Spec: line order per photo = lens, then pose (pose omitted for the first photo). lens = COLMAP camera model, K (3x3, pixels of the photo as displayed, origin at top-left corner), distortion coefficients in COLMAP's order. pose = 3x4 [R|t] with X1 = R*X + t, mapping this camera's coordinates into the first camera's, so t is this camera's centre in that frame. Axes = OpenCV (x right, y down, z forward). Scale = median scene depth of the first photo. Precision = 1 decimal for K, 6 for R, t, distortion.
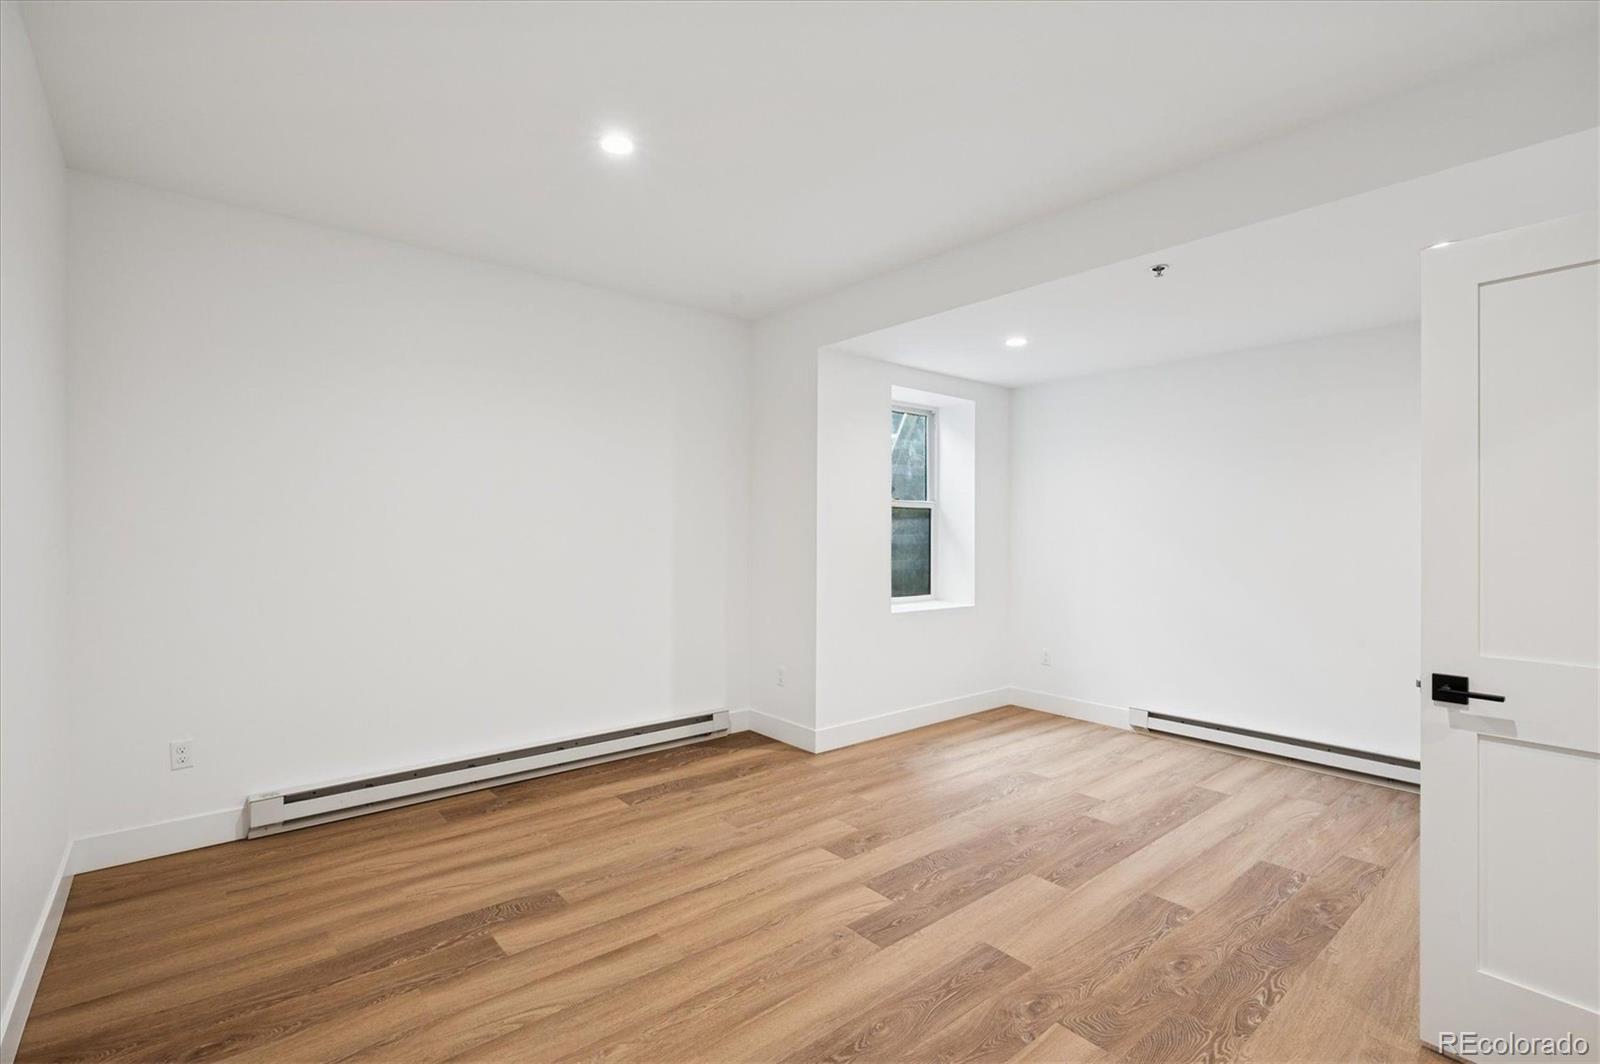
lens RADIAL K [[752.1, 0, 803.1], [0, 752.1, 528.6], [0, 0, 1]] dist [0.002768, -0.000993]
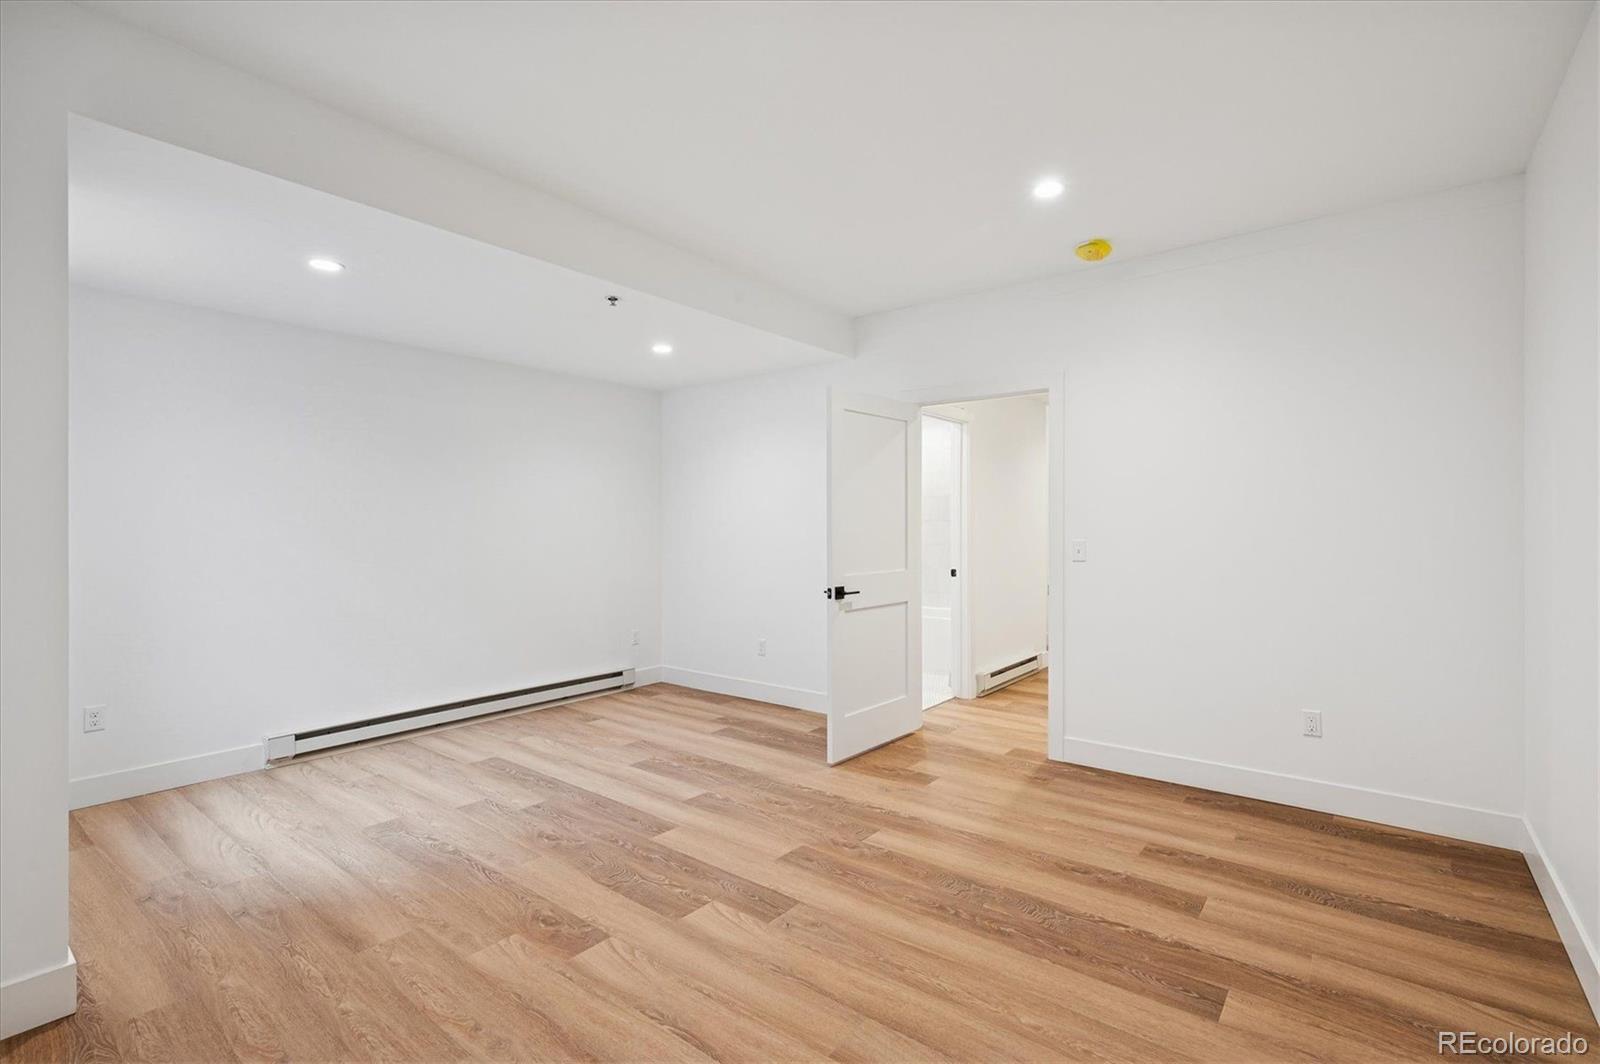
lens RADIAL K [[752.1, 0, 800.9], [0, 752.1, 531.1], [0, 0, 1]] dist [0.002768, -0.000993]
pose [[-0.222291, -0.012002, 0.974907, -0.684857], [-0.002322, 0.999928, 0.011780, 0.005801], [-0.974978, 0.000355, -0.222302, 0.895646]]
